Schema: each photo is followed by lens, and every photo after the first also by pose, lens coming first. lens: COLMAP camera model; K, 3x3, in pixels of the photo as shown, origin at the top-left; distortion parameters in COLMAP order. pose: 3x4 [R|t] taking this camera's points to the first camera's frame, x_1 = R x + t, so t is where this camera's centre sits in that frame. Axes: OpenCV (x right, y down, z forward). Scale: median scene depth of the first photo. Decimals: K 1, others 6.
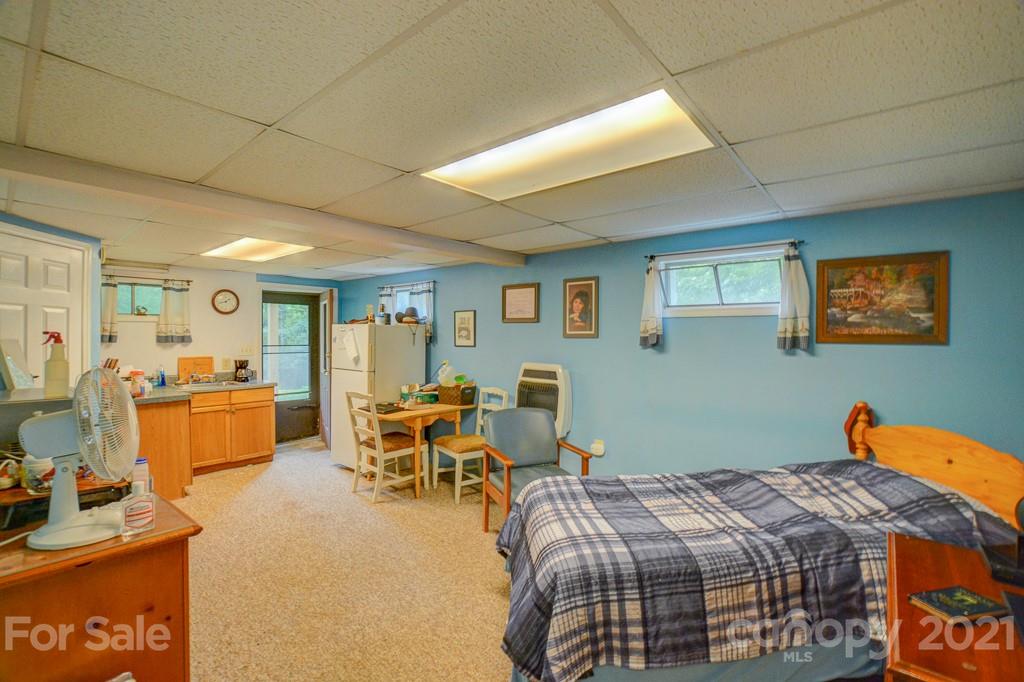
lens RADIAL K [[453.0, 0, 509.7], [0, 453.0, 338.3], [0, 0, 1]] dist [-0.033672, 0.004670]
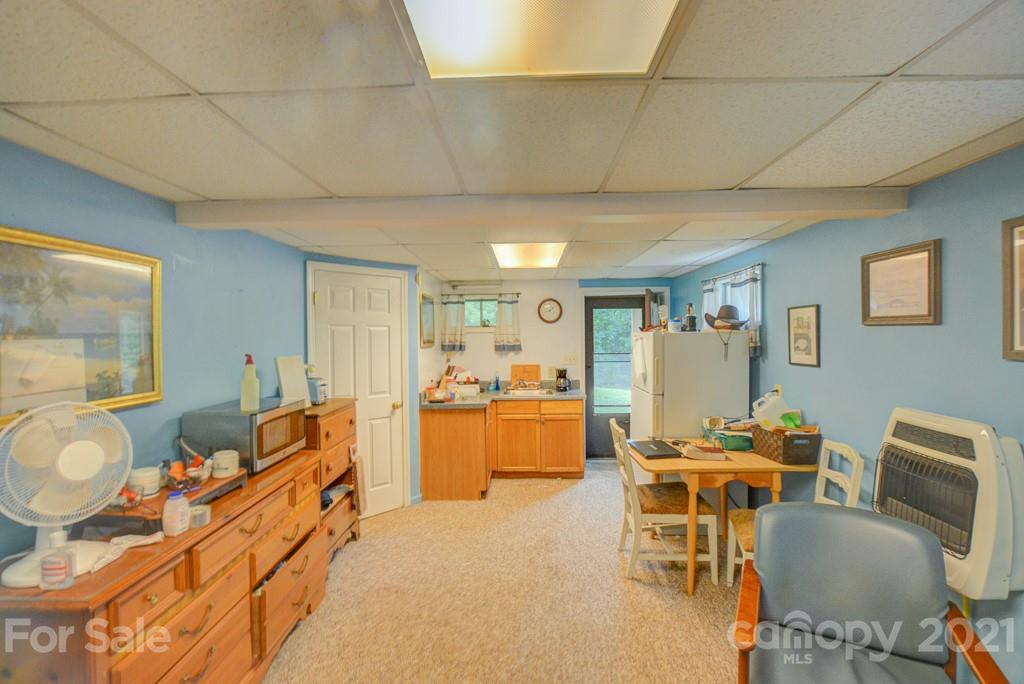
lens RADIAL K [[452.4, 0, 512.2], [0, 452.4, 339.4], [0, 0, 1]] dist [-0.033263, 0.004249]
pose [[0.618854, -0.003941, -0.785496, 0.132057], [0.007664, 0.999970, 0.001021, -0.020839], [0.785468, -0.006652, 0.618866, 0.336113]]
